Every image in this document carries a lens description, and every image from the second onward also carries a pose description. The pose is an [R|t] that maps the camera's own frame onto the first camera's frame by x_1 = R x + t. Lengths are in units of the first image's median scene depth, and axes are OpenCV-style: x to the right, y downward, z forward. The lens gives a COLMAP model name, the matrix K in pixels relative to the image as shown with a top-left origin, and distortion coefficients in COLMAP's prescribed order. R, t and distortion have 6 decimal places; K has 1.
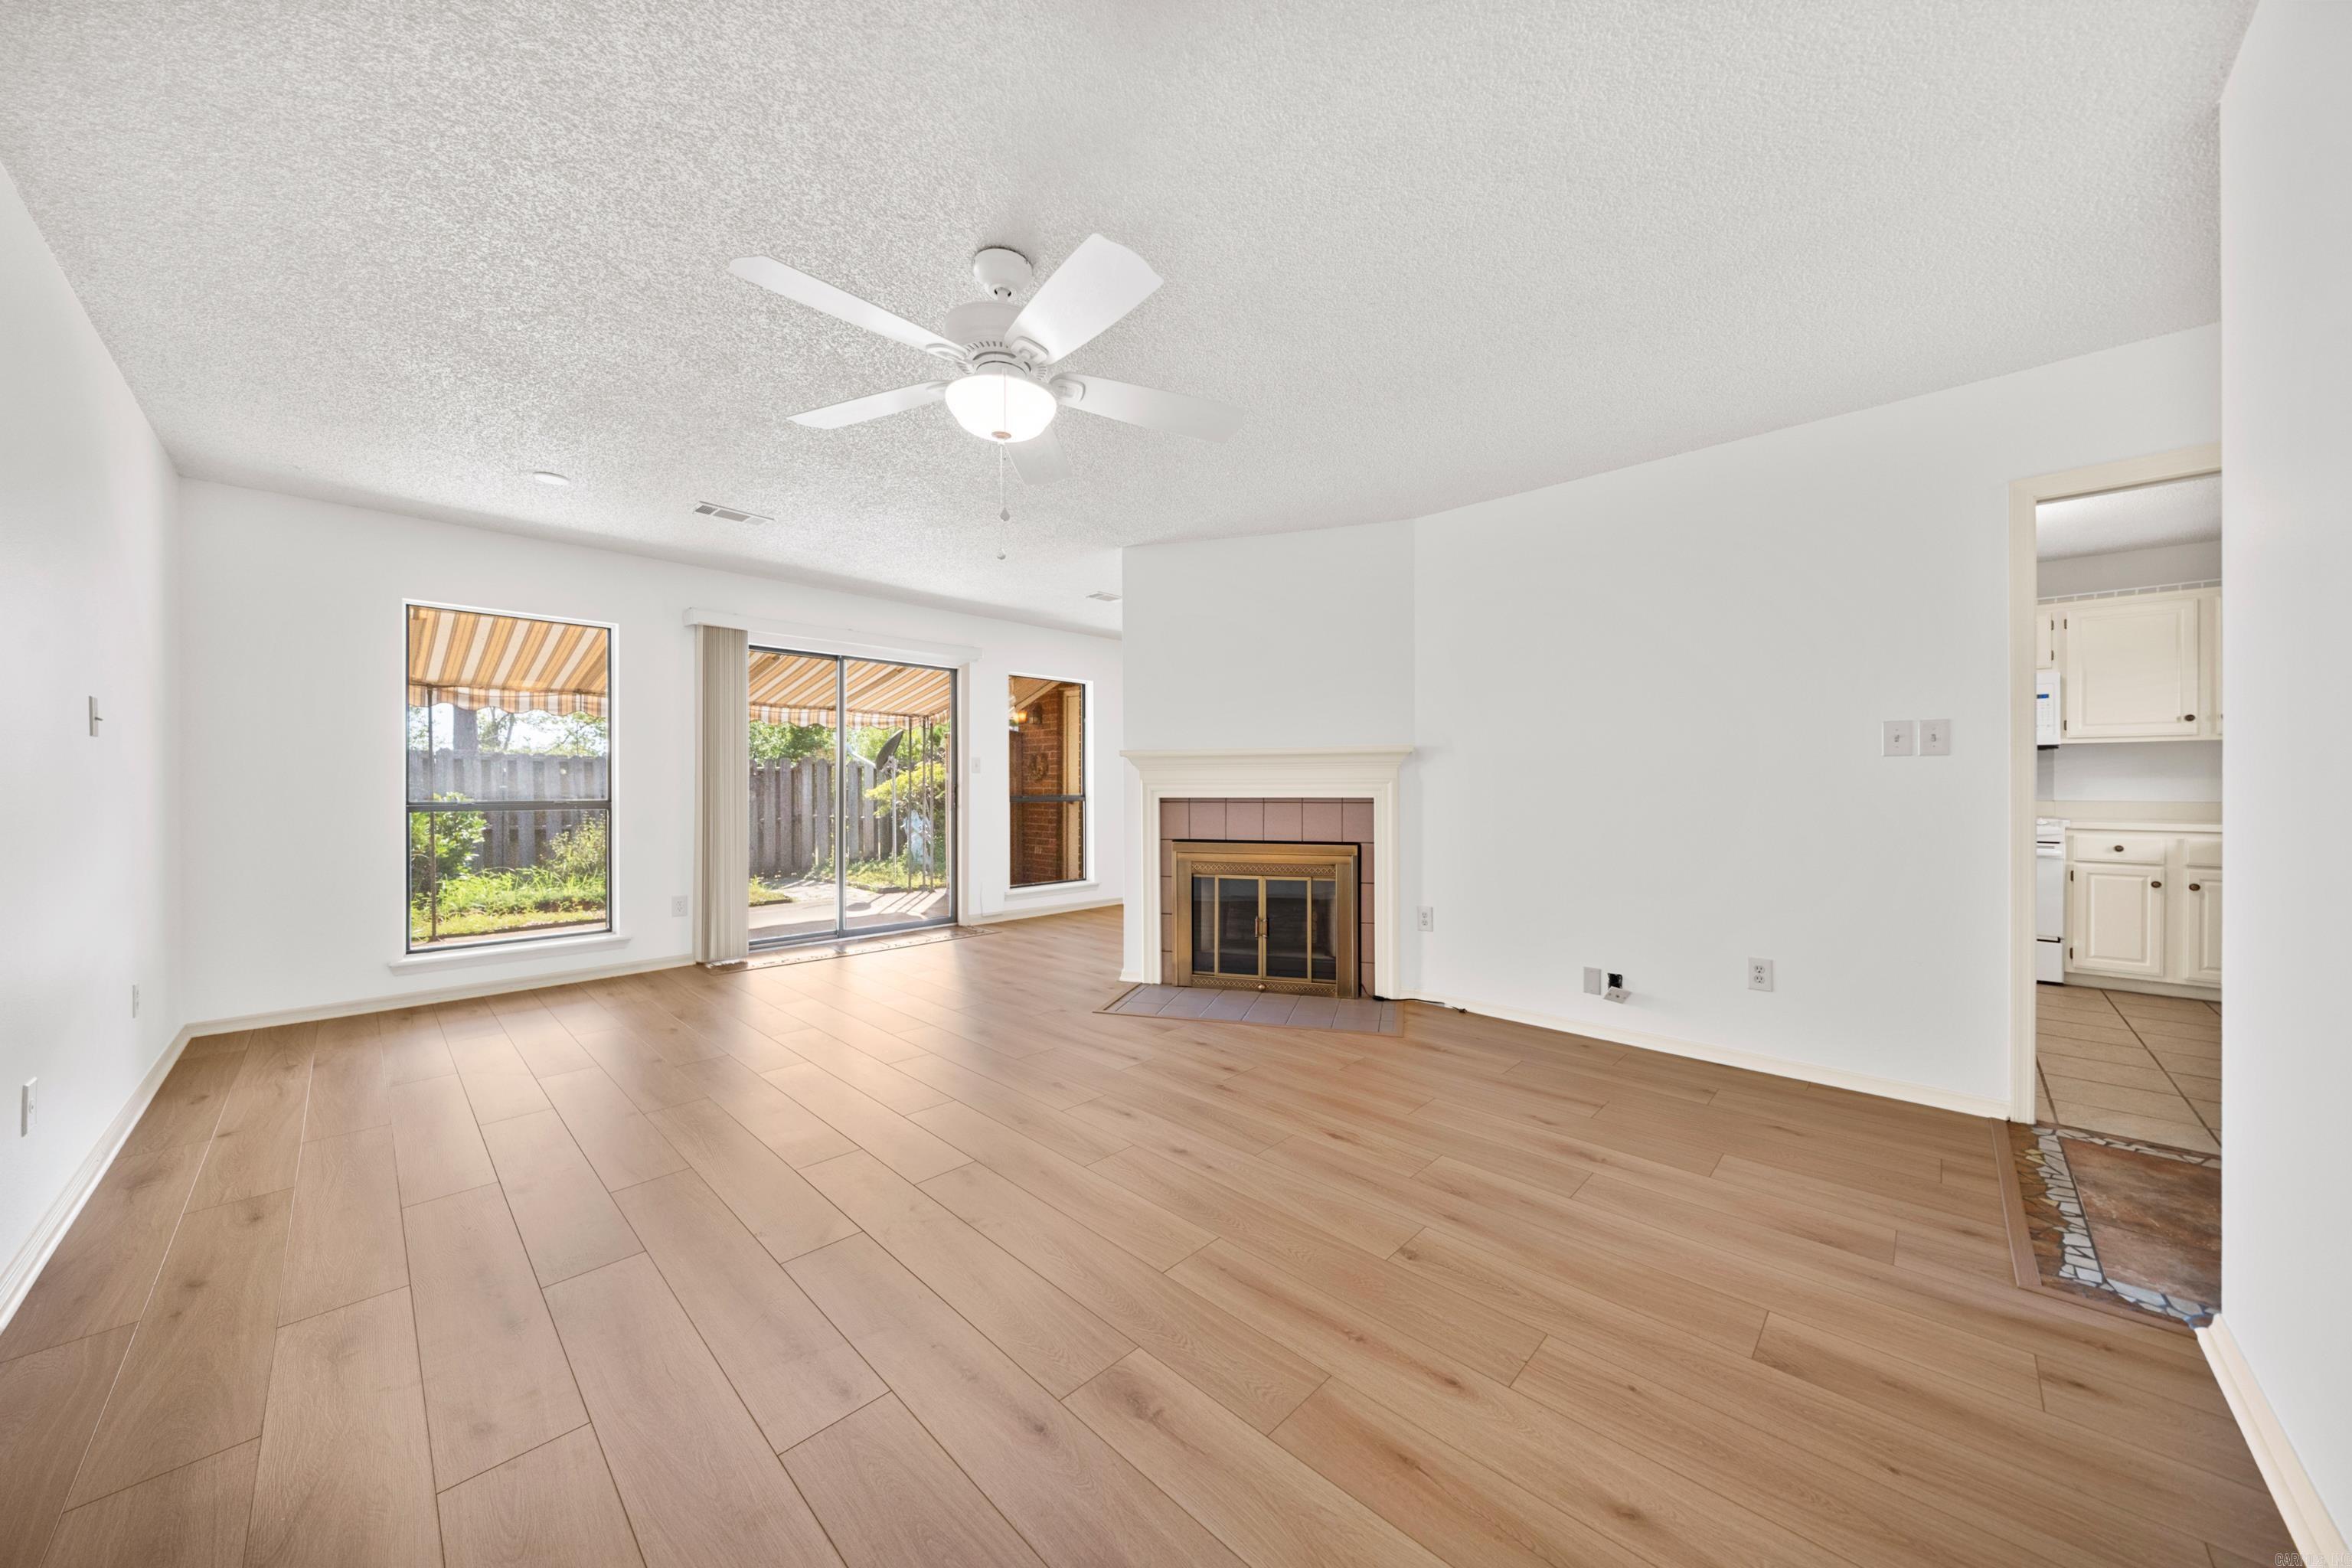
lens RADIAL K [[797.9, 0, 1177.4], [0, 797.9, 789.8], [0, 0, 1]] dist [-0.004245, 0.000200]
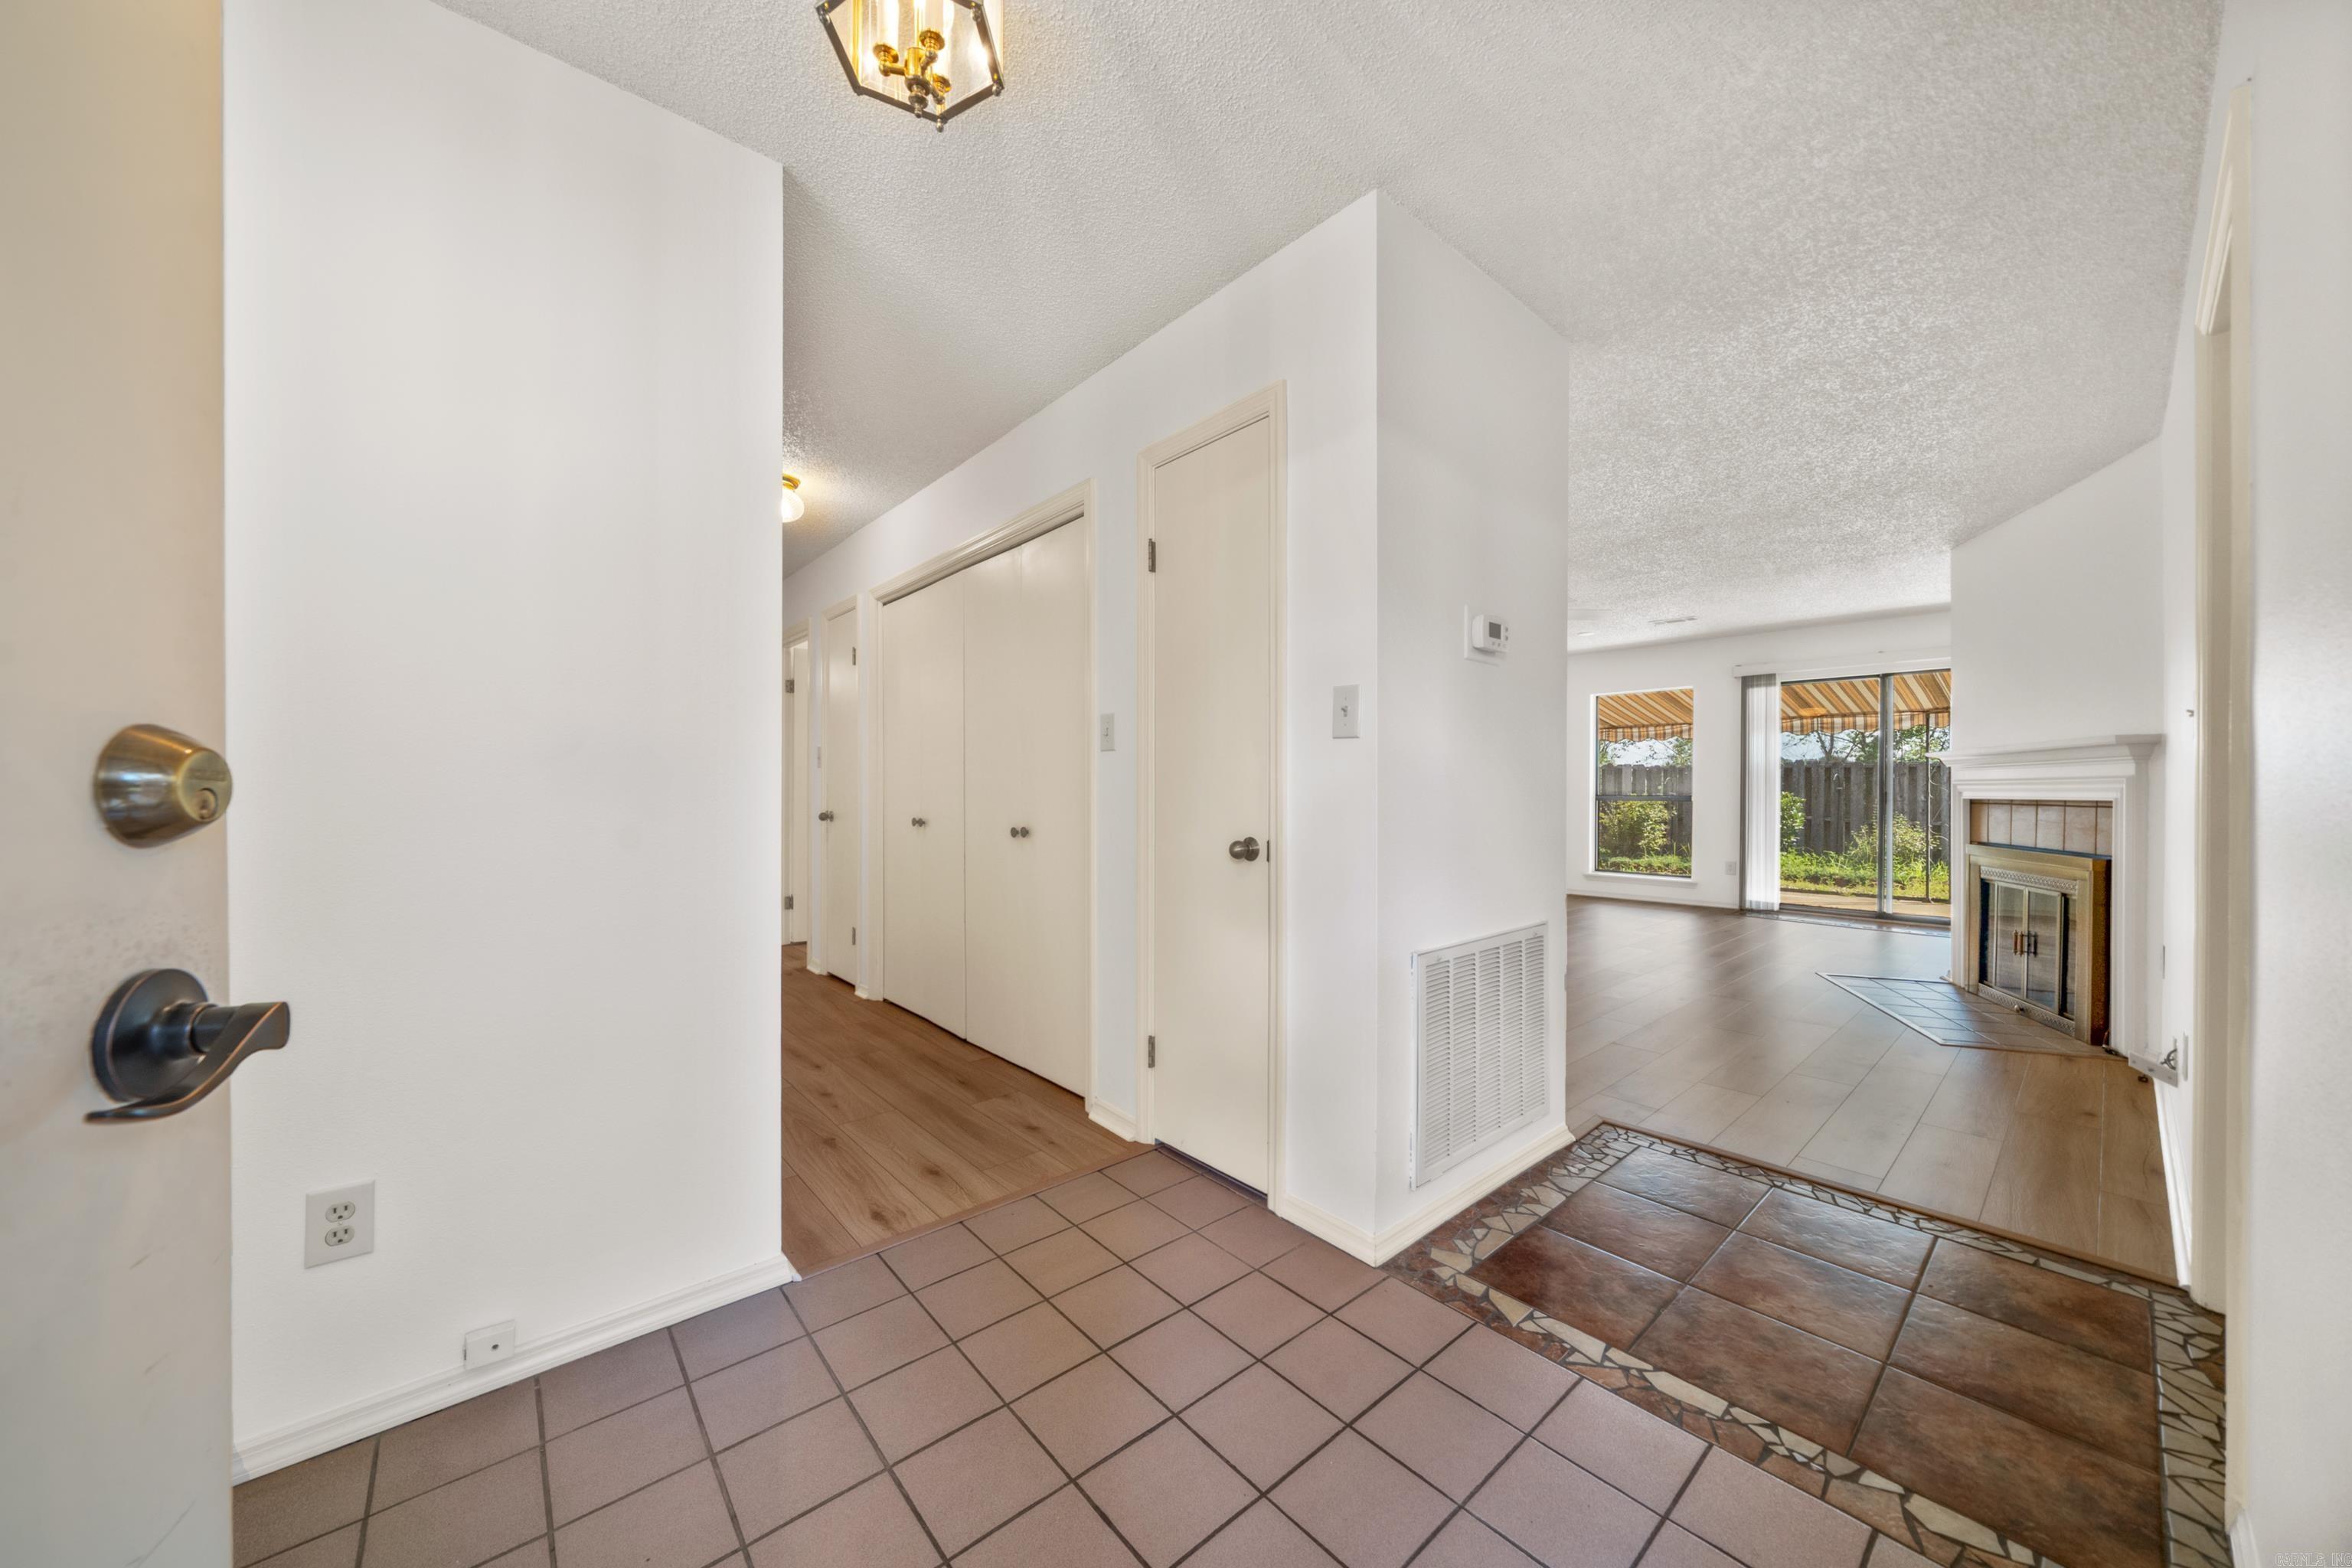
lens RADIAL K [[797.9, 0, 1178.9], [0, 797.9, 793.6], [0, 0, 1]] dist [-0.004245, 0.000200]
pose [[-0.096924, 0.007513, -0.995263, 1.321484], [-0.006655, 0.999944, 0.008196, 0.002964], [0.995270, 0.007418, -0.096869, 0.169996]]
